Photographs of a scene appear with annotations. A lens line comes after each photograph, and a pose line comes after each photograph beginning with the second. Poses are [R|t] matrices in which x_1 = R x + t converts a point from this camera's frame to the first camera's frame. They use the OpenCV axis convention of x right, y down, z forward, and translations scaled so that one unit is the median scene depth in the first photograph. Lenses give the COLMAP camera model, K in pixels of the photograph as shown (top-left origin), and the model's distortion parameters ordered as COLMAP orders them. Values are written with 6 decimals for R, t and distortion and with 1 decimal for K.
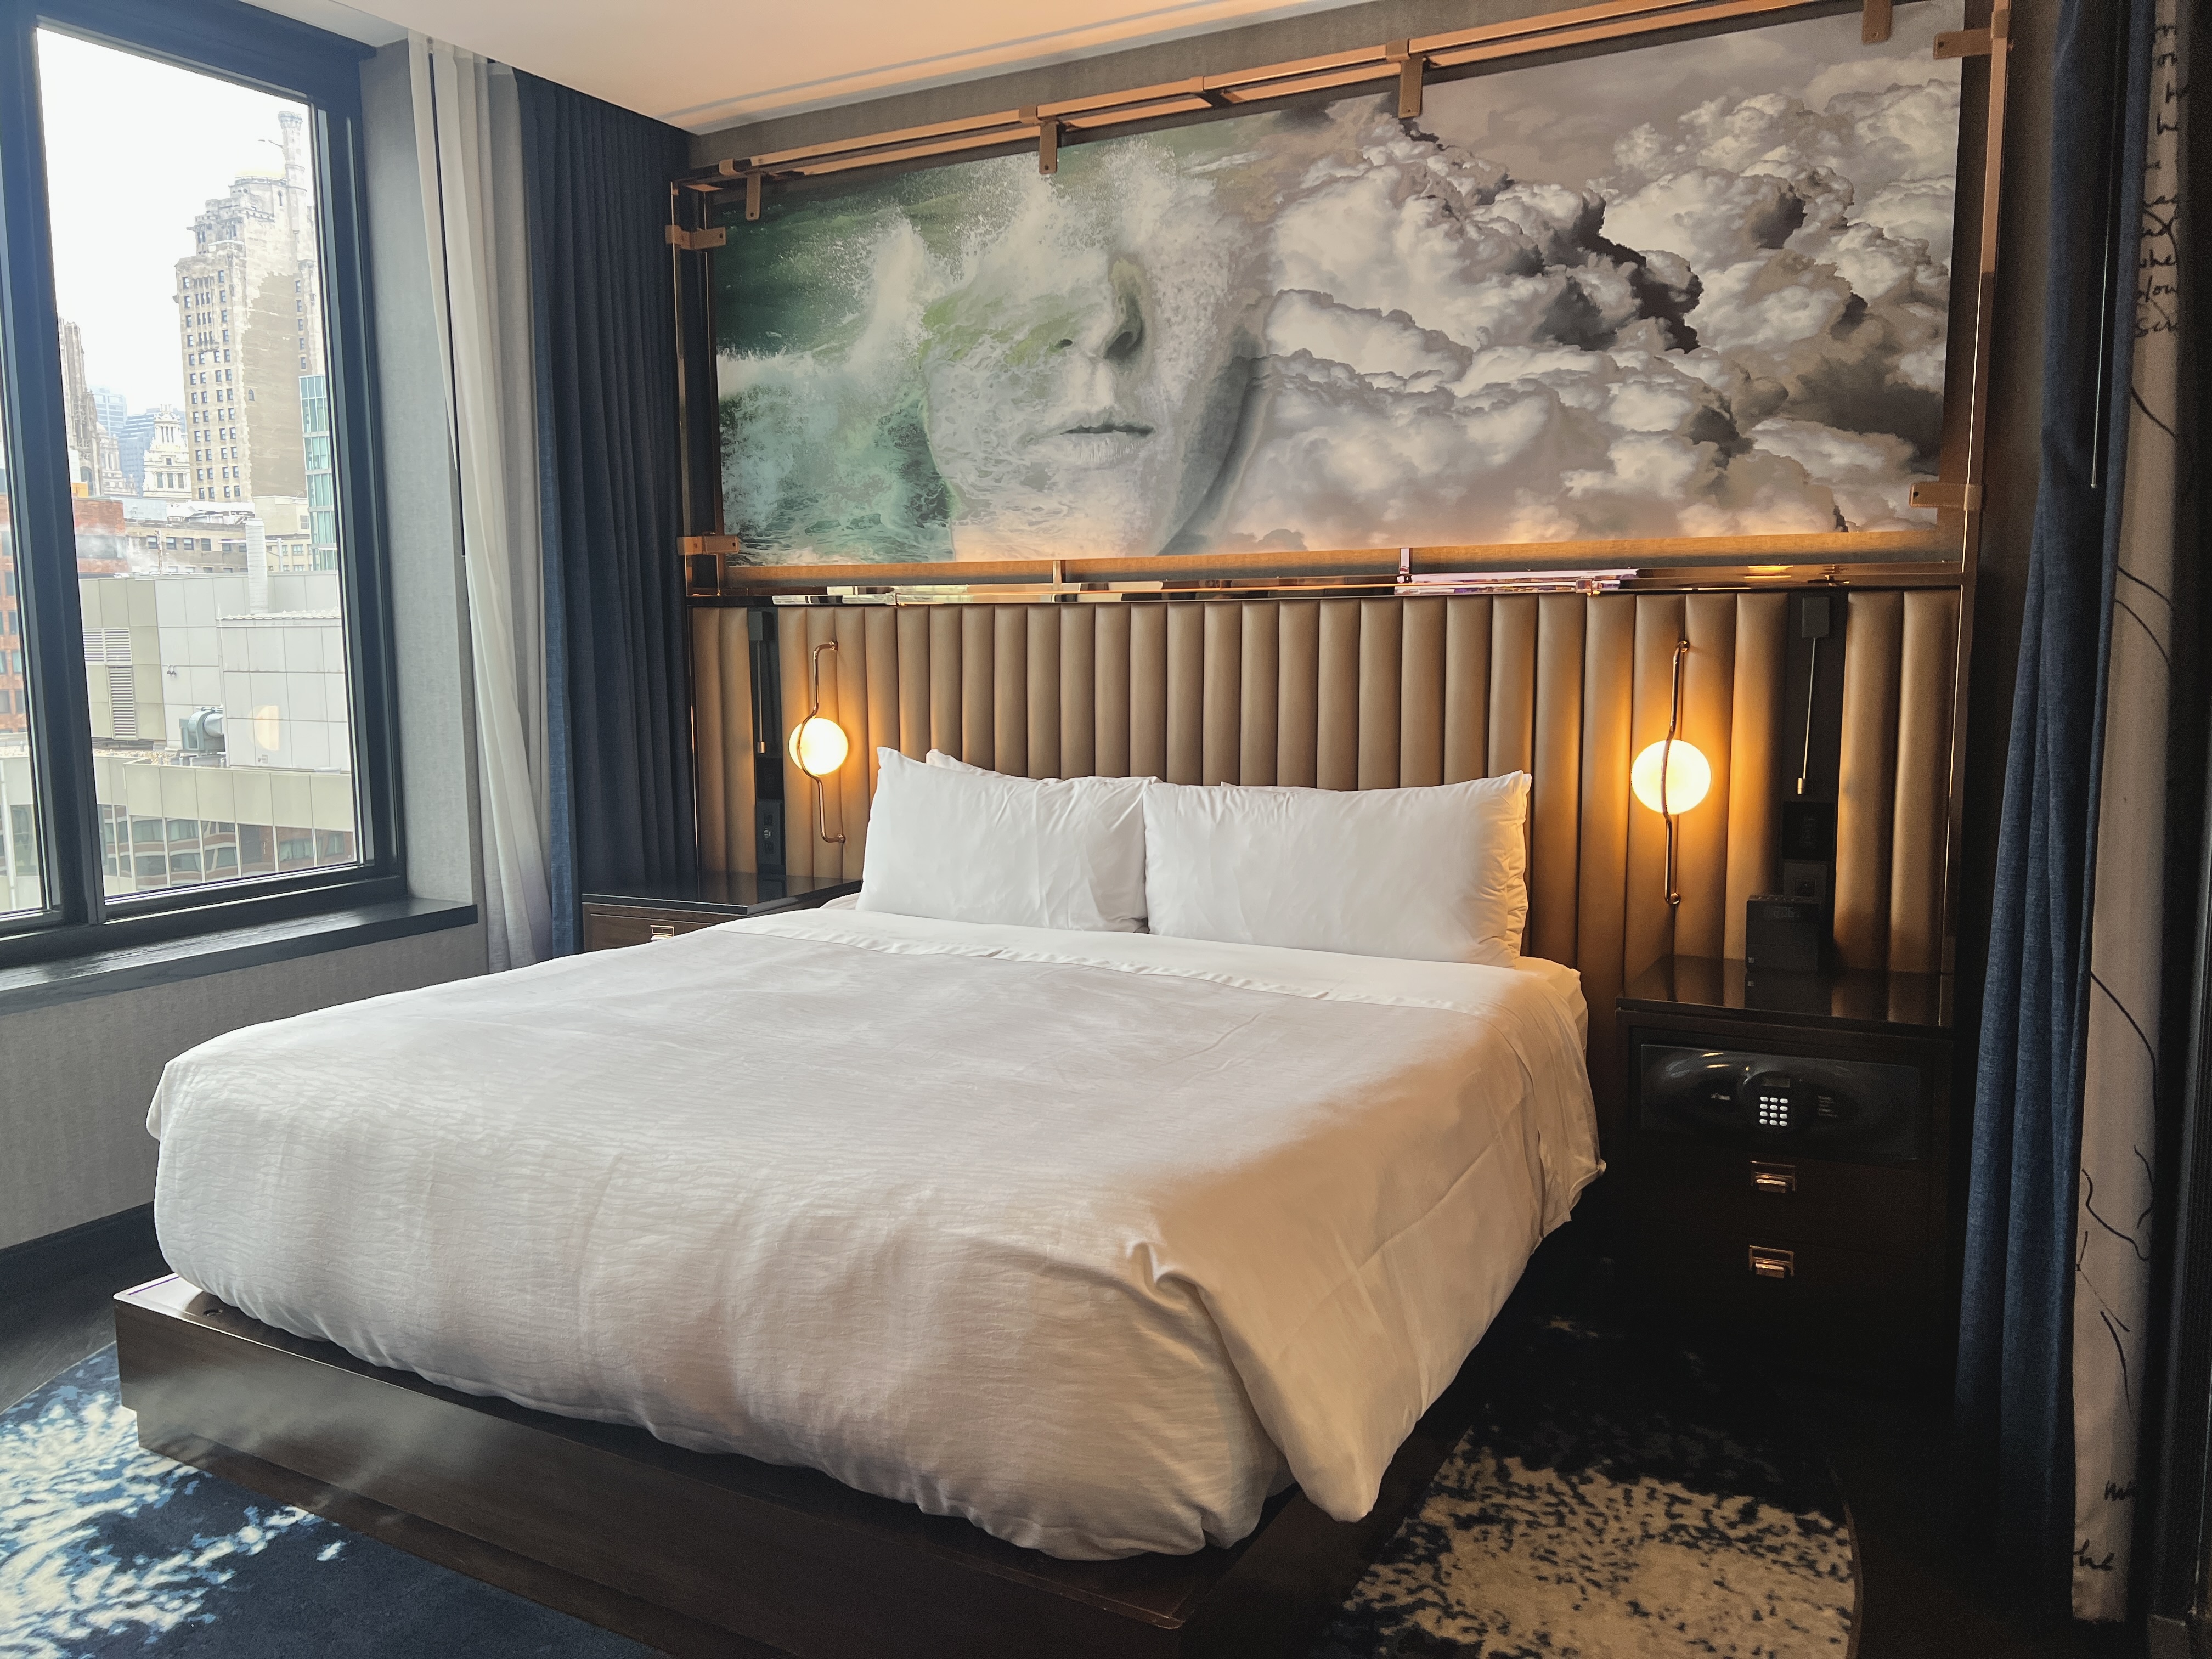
lens RADIAL K [[1653.4, 0, 1106.0], [0, 1653.4, 829.5], [0, 0, 1]] dist [0.044375, -0.050800]
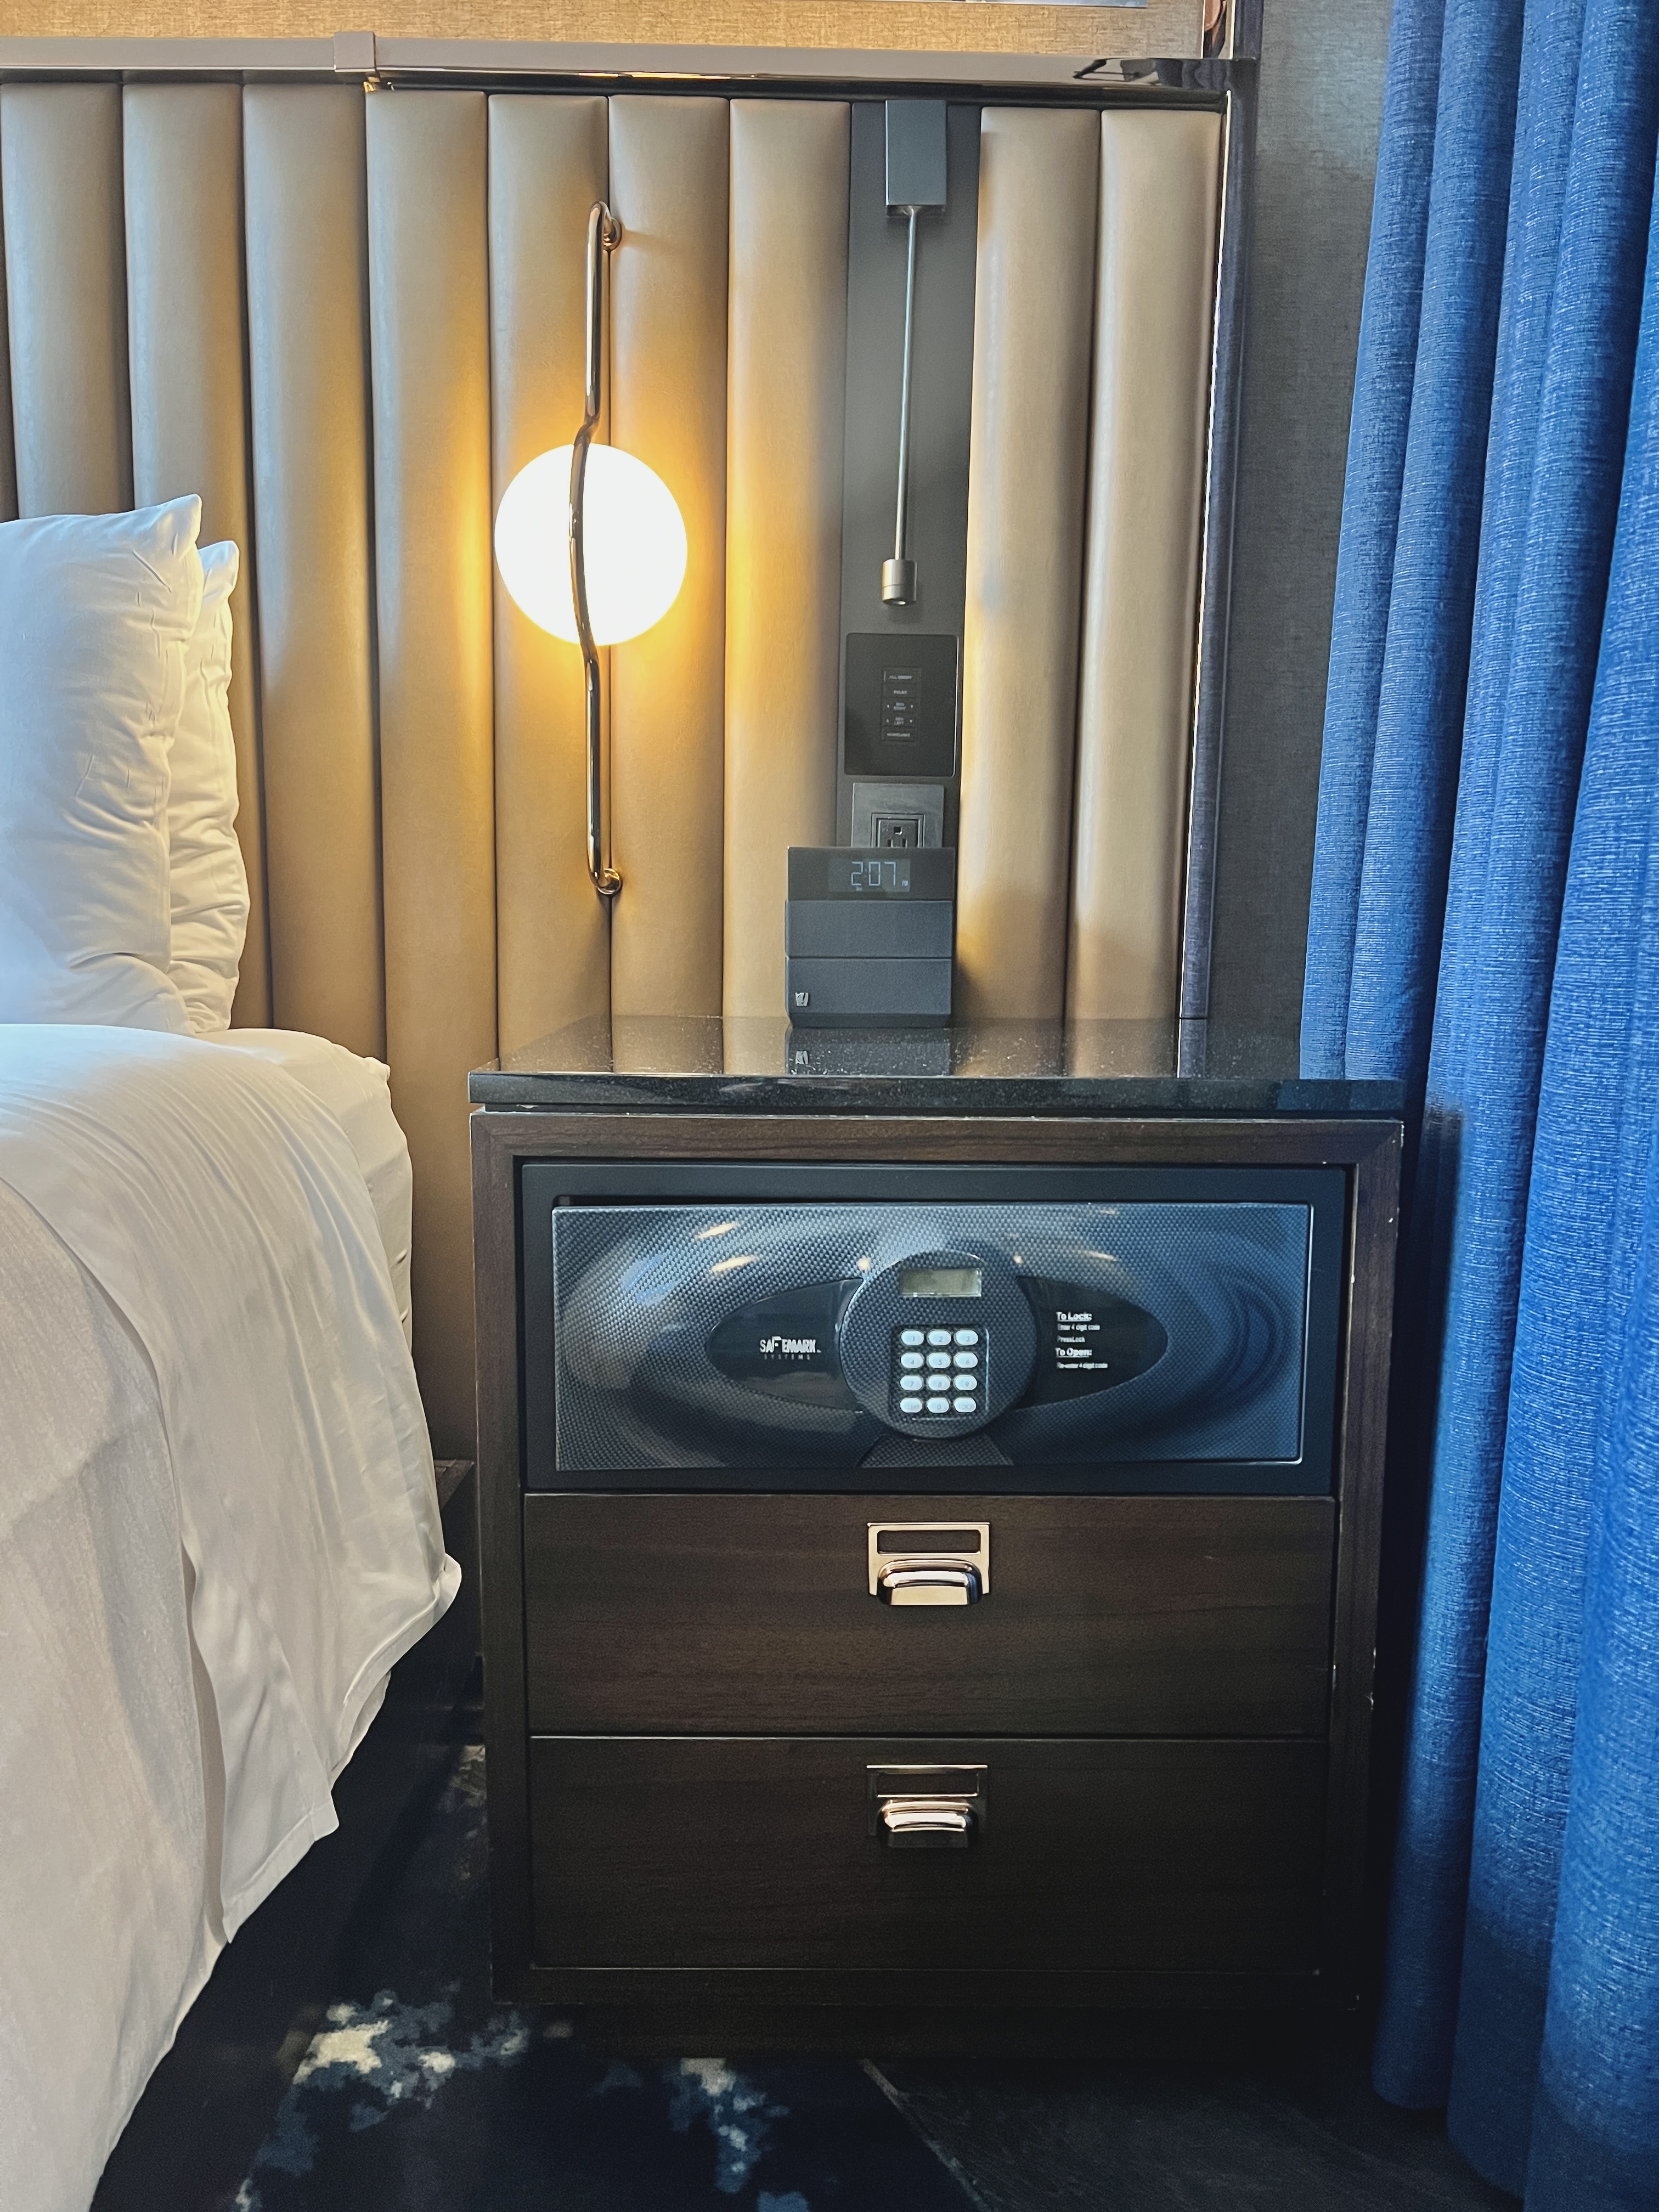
lens RADIAL K [[1682.2, 0, 873.3], [0, 1682.2, 1141.3], [0, 0, 1]] dist [0.057251, -0.053596]
pose [[0.870224, -0.047353, 0.490375, 0.208246], [0.028222, 0.998527, 0.046339, 0.098711], [-0.491847, -0.026486, 0.870279, 0.658203]]
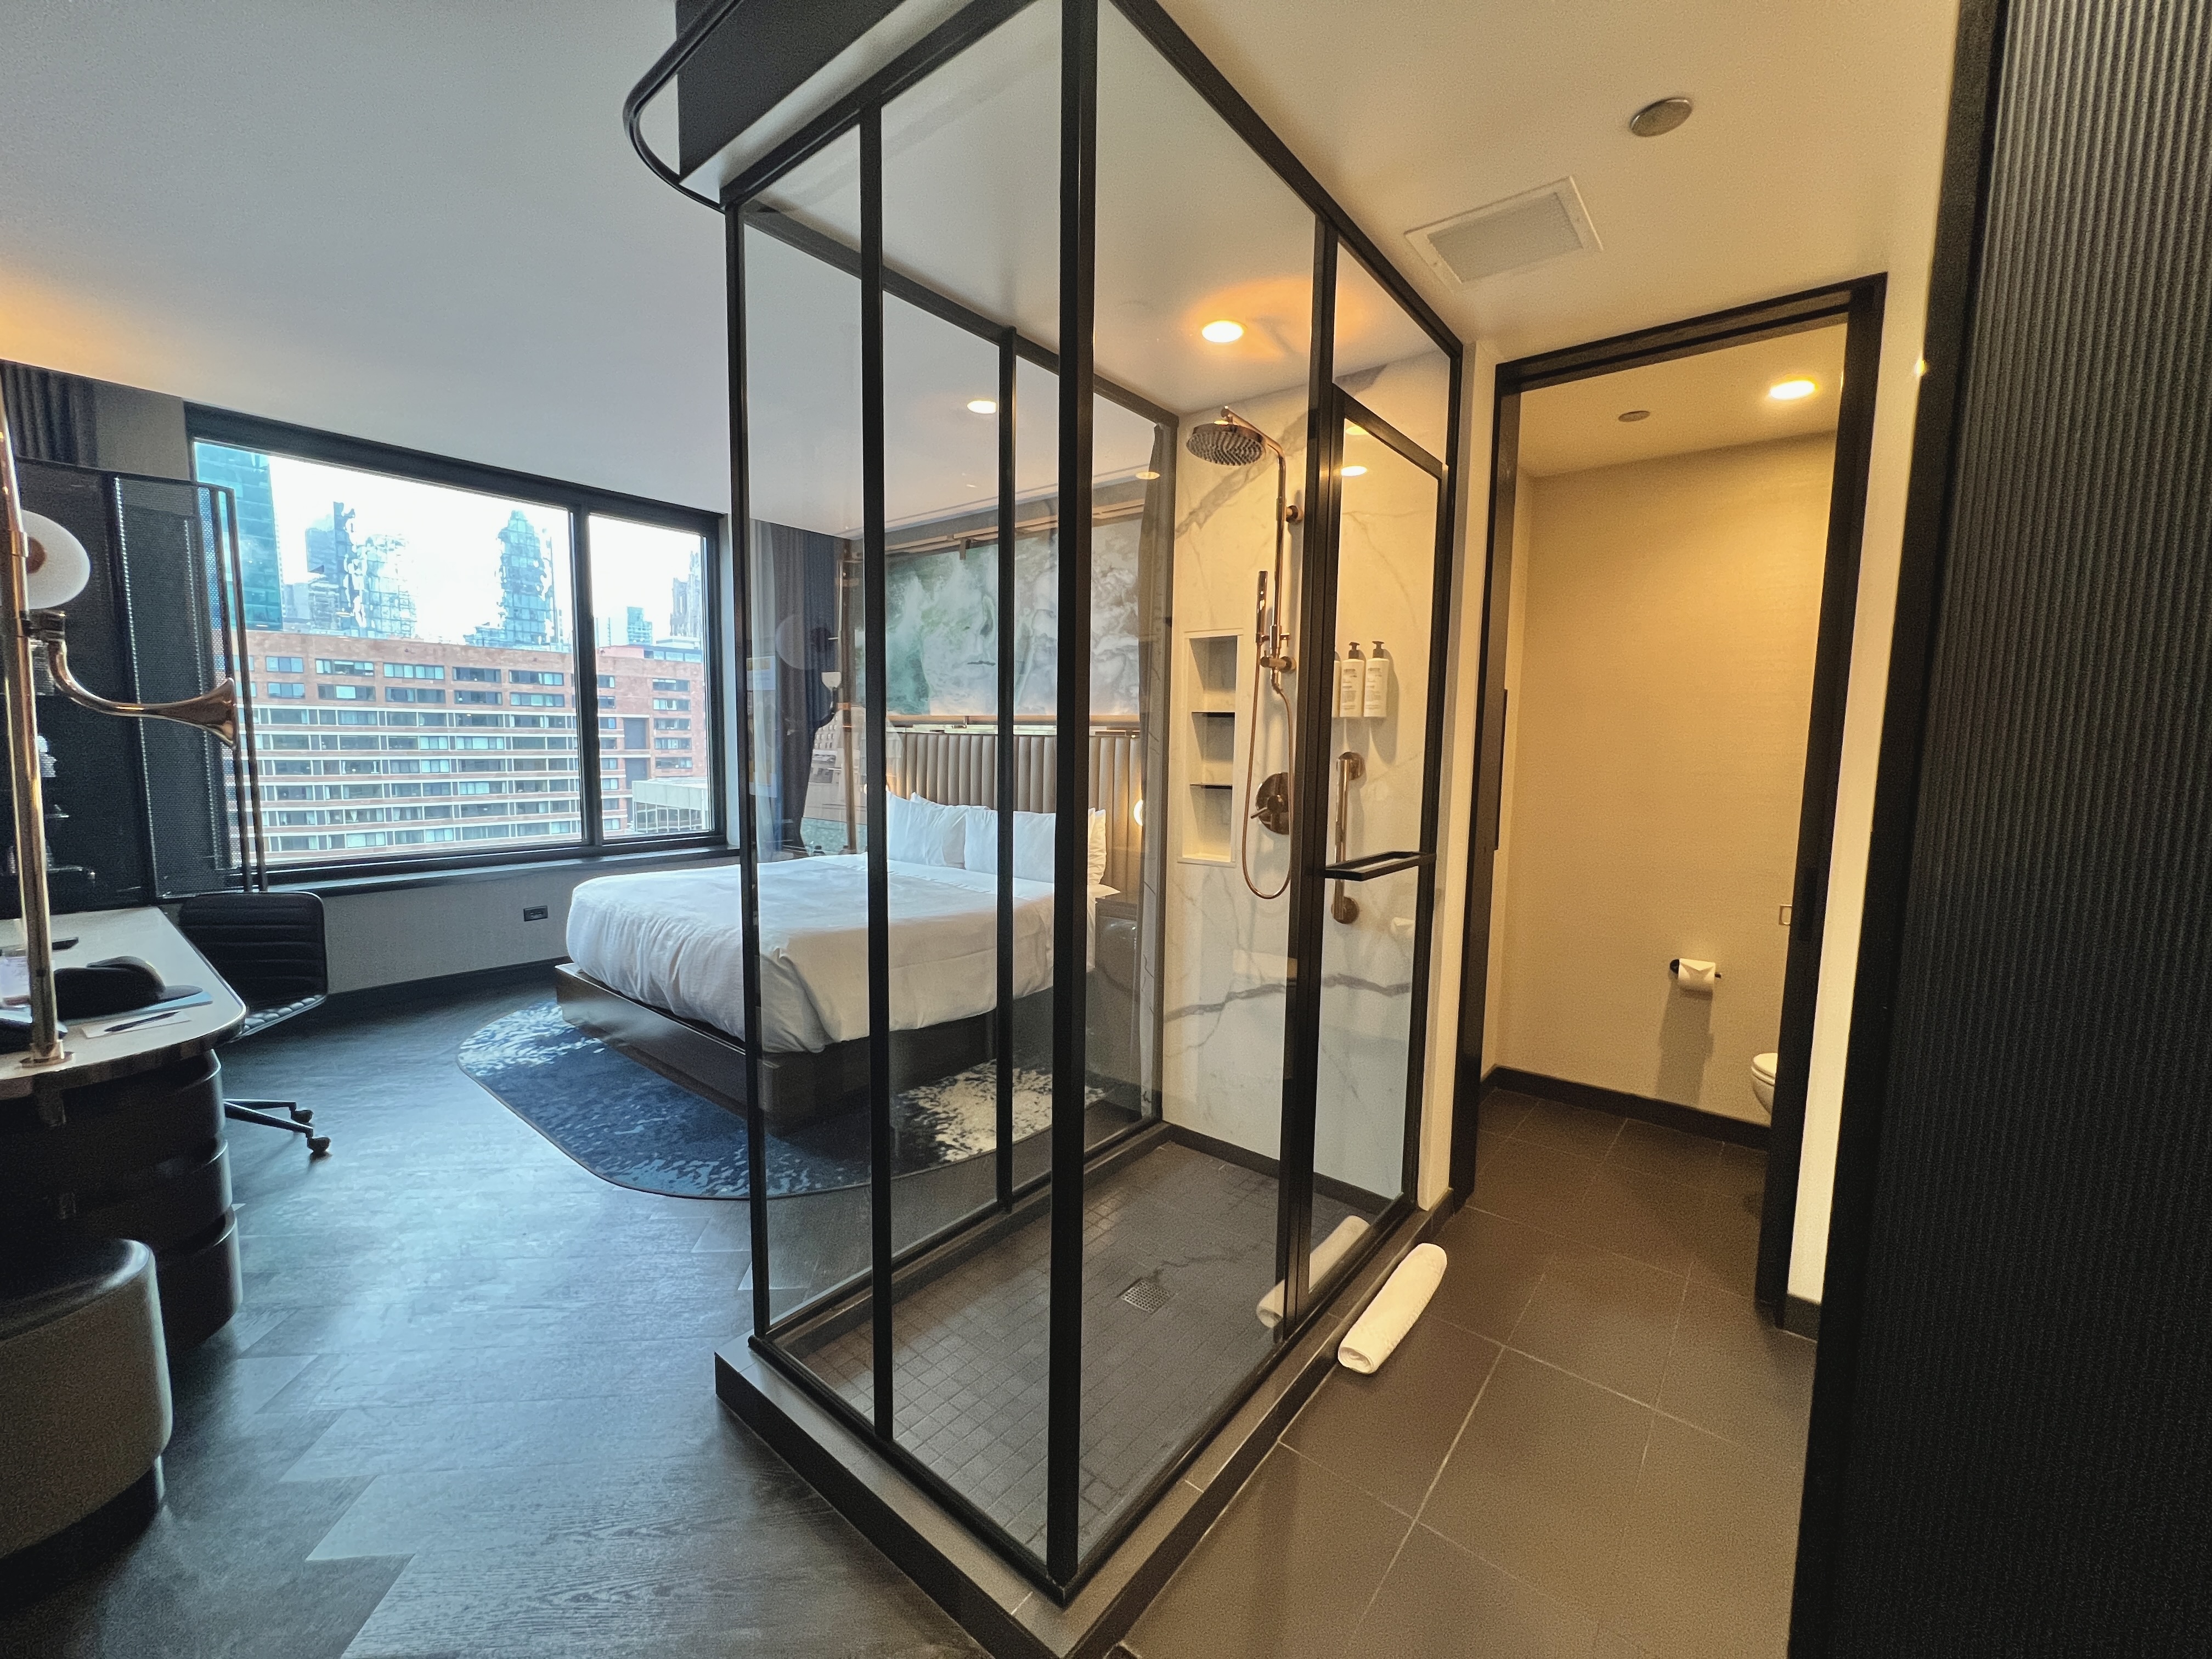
lens RADIAL K [[880.0, 0, 1073.9], [0, 880.0, 822.2], [0, 0, 1]] dist [-0.000410, -0.000018]
pose [[0.981793, 0.040744, -0.185531, 0.504540], [-0.044267, 0.998909, -0.014885, 0.006761], [0.184722, 0.022827, 0.982526, -0.313364]]
